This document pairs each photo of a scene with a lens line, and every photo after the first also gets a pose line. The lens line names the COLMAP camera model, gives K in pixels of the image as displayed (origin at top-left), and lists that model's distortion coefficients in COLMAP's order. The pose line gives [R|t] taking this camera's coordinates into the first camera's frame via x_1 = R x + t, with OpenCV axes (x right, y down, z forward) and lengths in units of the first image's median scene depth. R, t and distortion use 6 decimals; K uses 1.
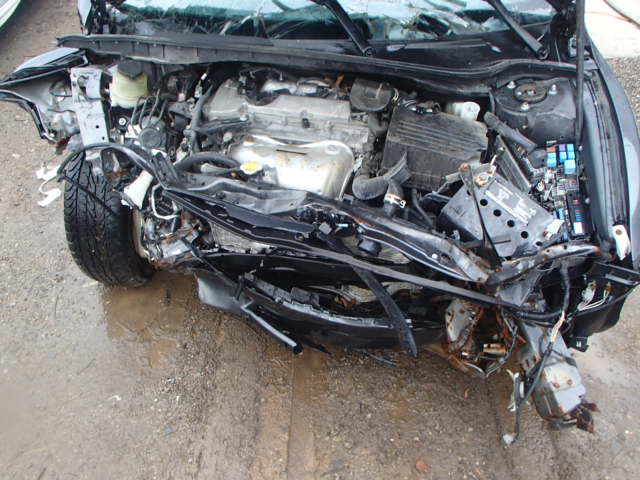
lens RADIAL K [[529.0, 0, 320.0], [0, 529.0, 240.0], [0, 0, 1]] dist [-0.002047, 0.005557]
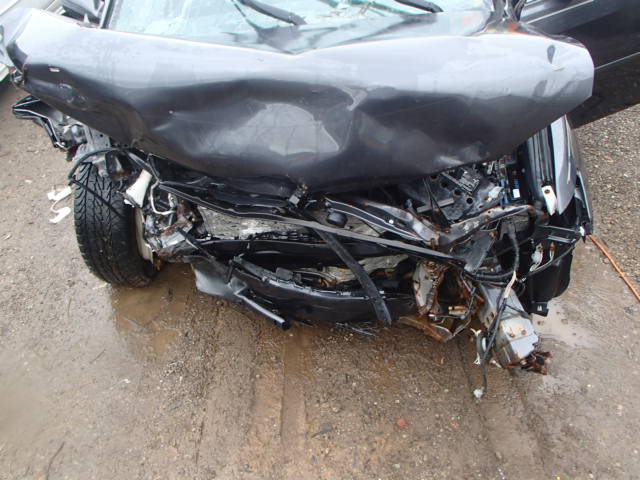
lens RADIAL K [[529.0, 0, 320.0], [0, 529.0, 240.0], [0, 0, 1]] dist [-0.002047, 0.005557]
pose [[0.998375, -0.056046, -0.010341, 0.052656], [0.055290, 0.996491, -0.062832, 0.103939], [0.013826, 0.062158, 0.997971, -0.127037]]
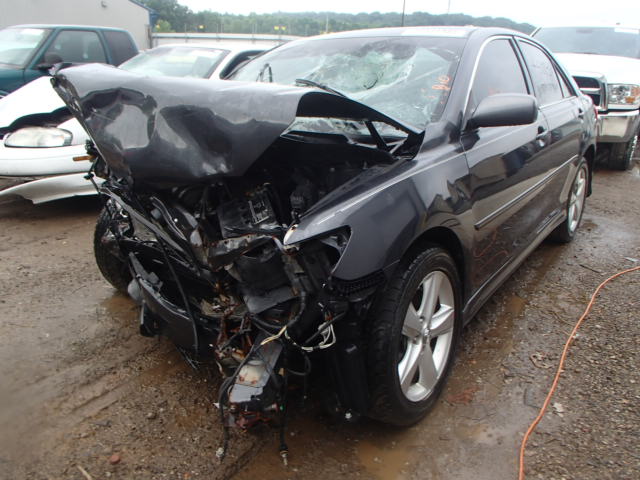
lens RADIAL K [[529.0, 0, 320.0], [0, 529.0, 240.0], [0, 0, 1]] dist [-0.002047, 0.005557]
pose [[0.829339, 0.187349, -0.526399, 0.938805], [-0.407795, 0.846997, -0.341026, 0.290145], [0.381968, 0.497489, 0.778849, 0.091610]]
